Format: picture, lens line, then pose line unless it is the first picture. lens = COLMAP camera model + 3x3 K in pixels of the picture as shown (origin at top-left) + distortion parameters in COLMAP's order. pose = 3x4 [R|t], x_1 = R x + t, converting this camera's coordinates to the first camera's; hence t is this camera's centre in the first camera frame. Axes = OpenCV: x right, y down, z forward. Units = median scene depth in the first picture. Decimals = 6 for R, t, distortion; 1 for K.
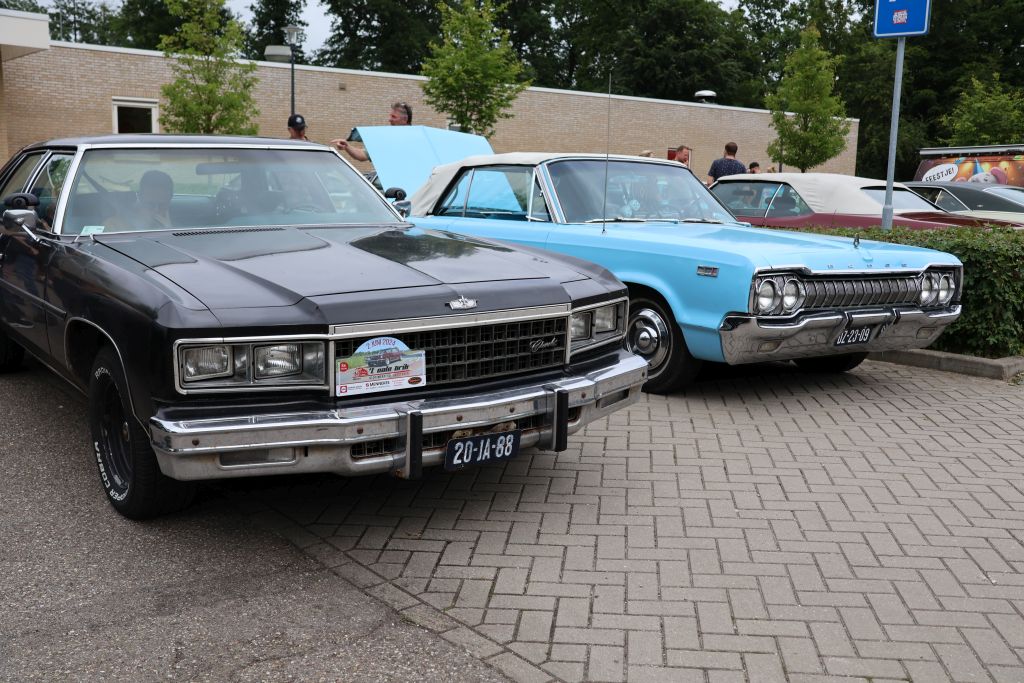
lens RADIAL K [[1039.0, 0, 512.0], [0, 1039.0, 341.5], [0, 0, 1]] dist [-0.076256, 0.220003]
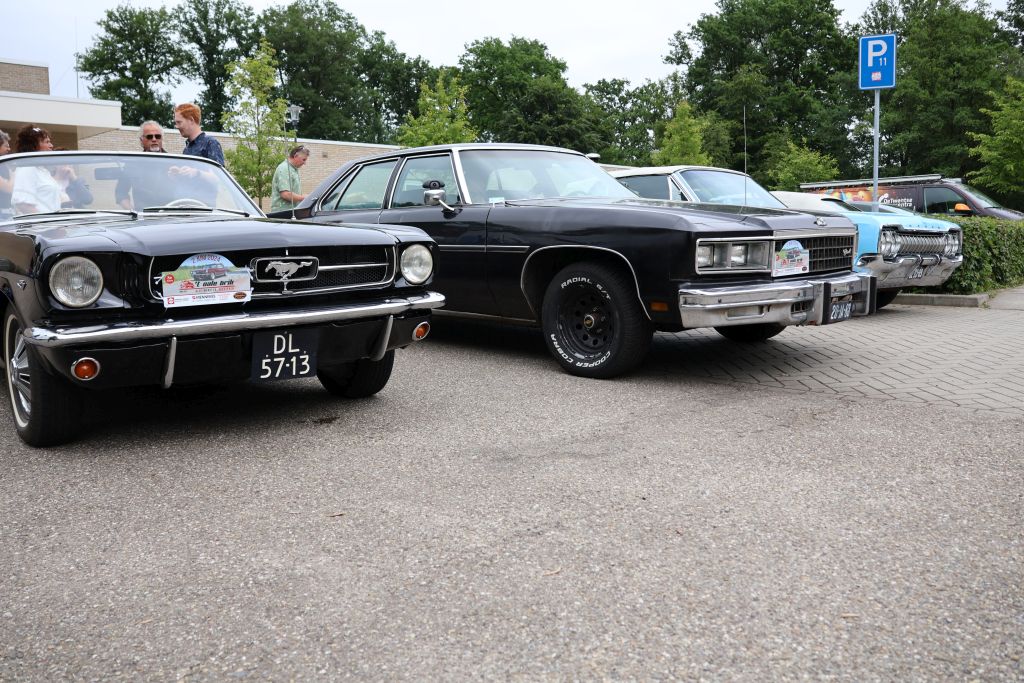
lens RADIAL K [[859.8, 0, 512.0], [0, 859.8, 341.5], [0, 0, 1]] dist [-0.110959, 0.009225]
pose [[0.988966, -0.053486, 0.138149, -0.365254], [0.058253, 0.997830, -0.030699, 0.082228], [-0.136207, 0.038408, 0.989936, -0.116141]]
